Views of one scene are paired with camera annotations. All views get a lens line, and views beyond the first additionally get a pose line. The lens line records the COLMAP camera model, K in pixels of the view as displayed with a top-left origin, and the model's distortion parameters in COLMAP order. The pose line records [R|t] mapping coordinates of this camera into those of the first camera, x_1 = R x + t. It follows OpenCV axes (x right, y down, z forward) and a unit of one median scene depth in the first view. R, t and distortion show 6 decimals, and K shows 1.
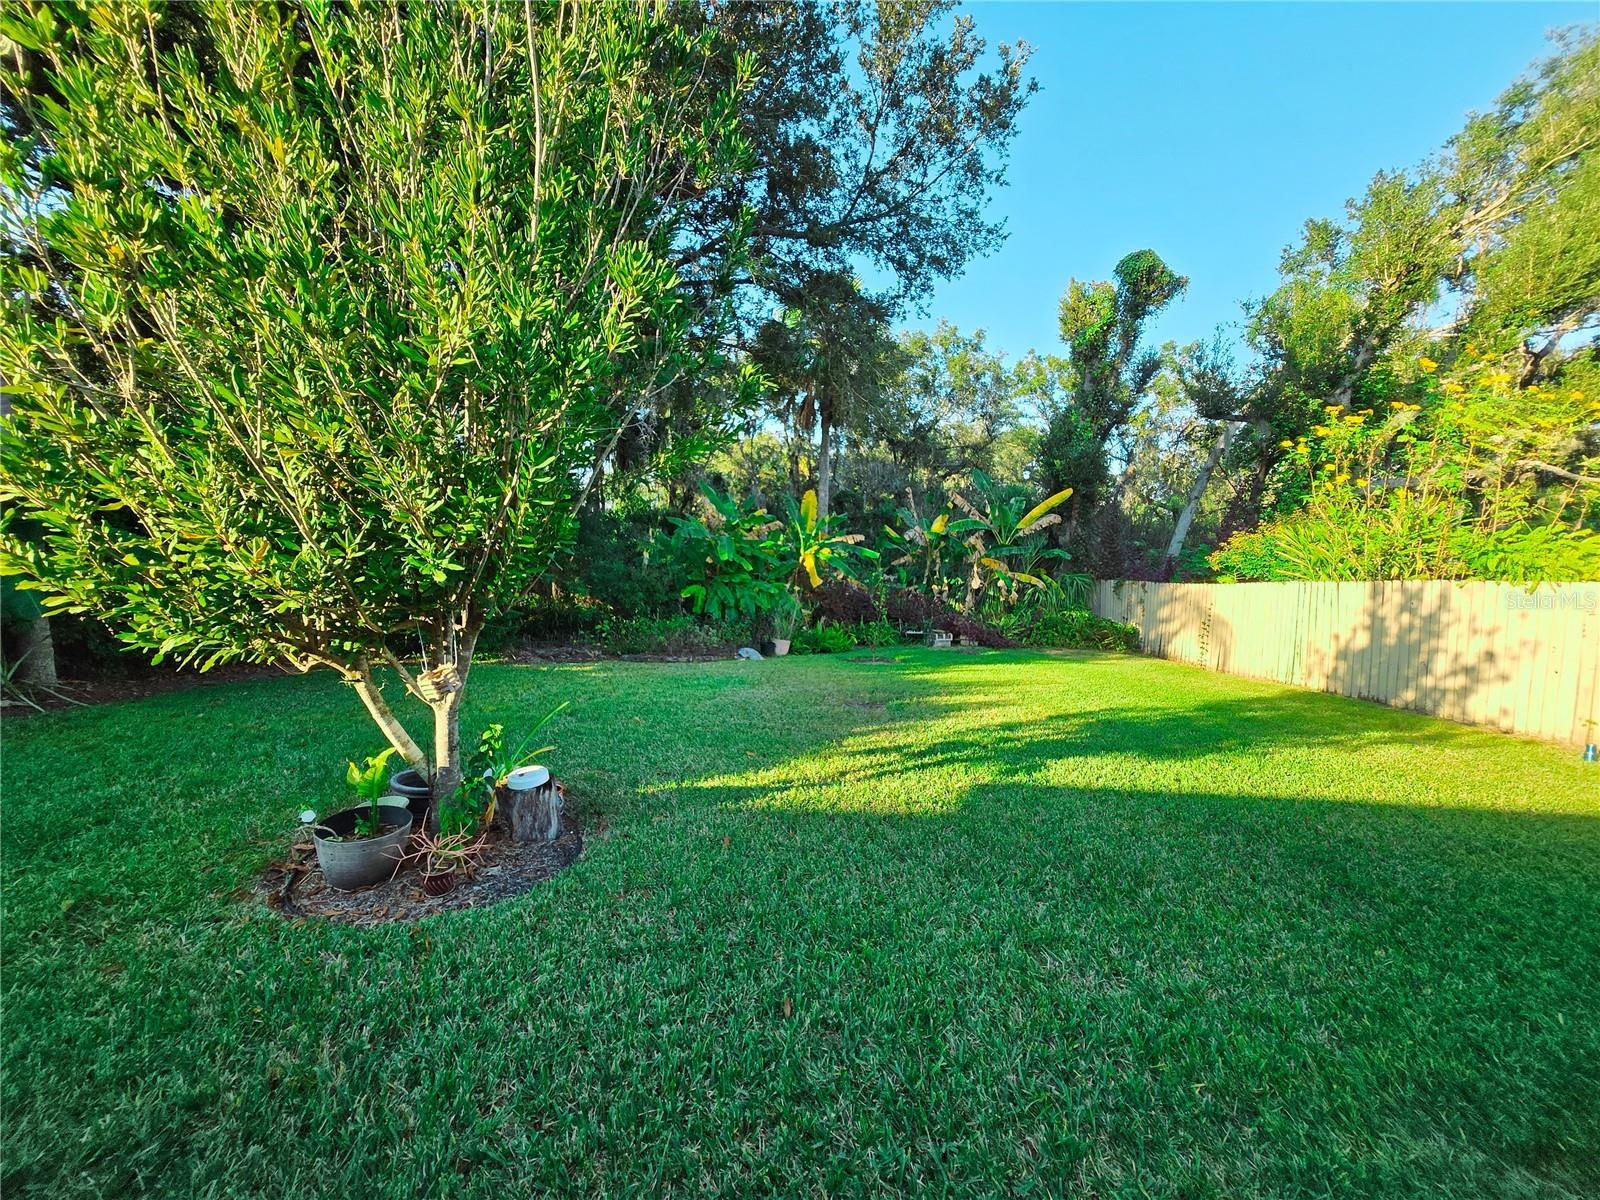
lens RADIAL K [[631.7, 0, 792.5], [0, 631.7, 597.2], [0, 0, 1]] dist [0.001474, 0.000041]
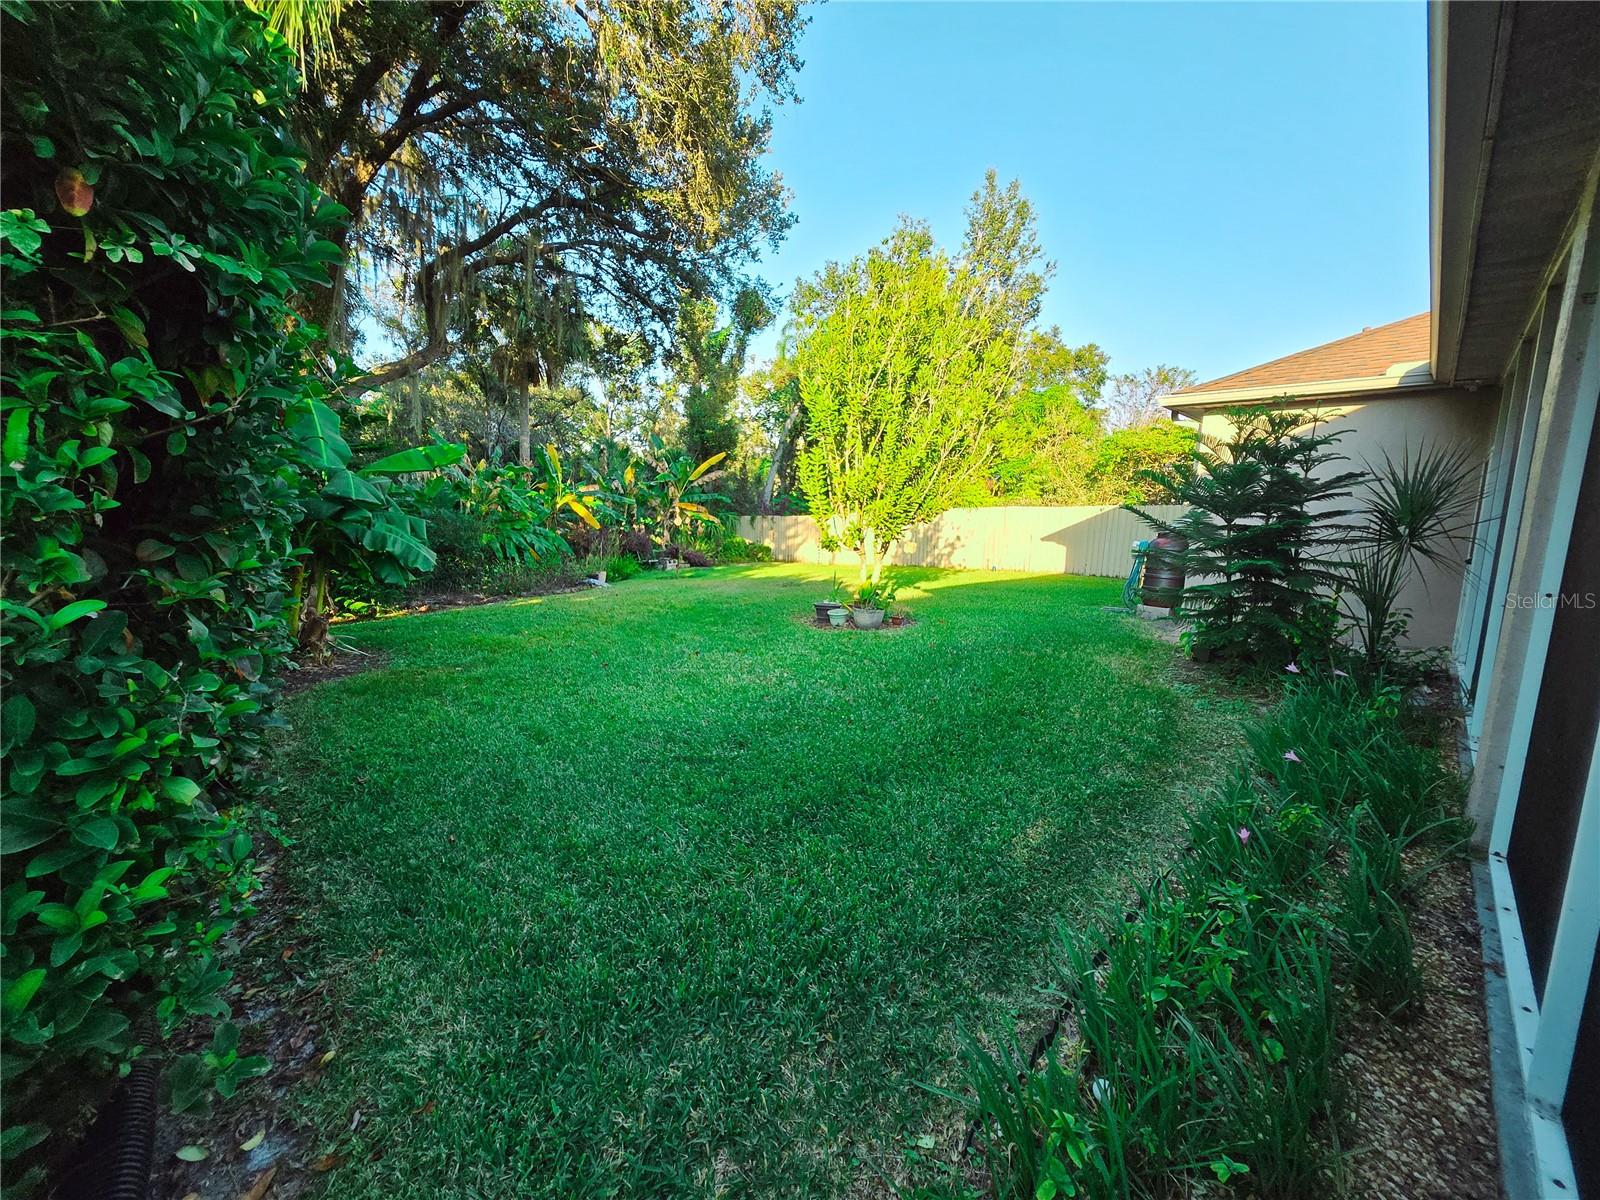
lens RADIAL K [[631.7, 0, 792.5], [0, 631.7, 597.2], [0, 0, 1]] dist [0.001474, 0.000041]
pose [[0.683656, -0.131447, 0.717869, -0.708704], [0.066041, 0.990753, 0.118521, -0.007281], [-0.726810, -0.033618, 0.686015, -0.138694]]
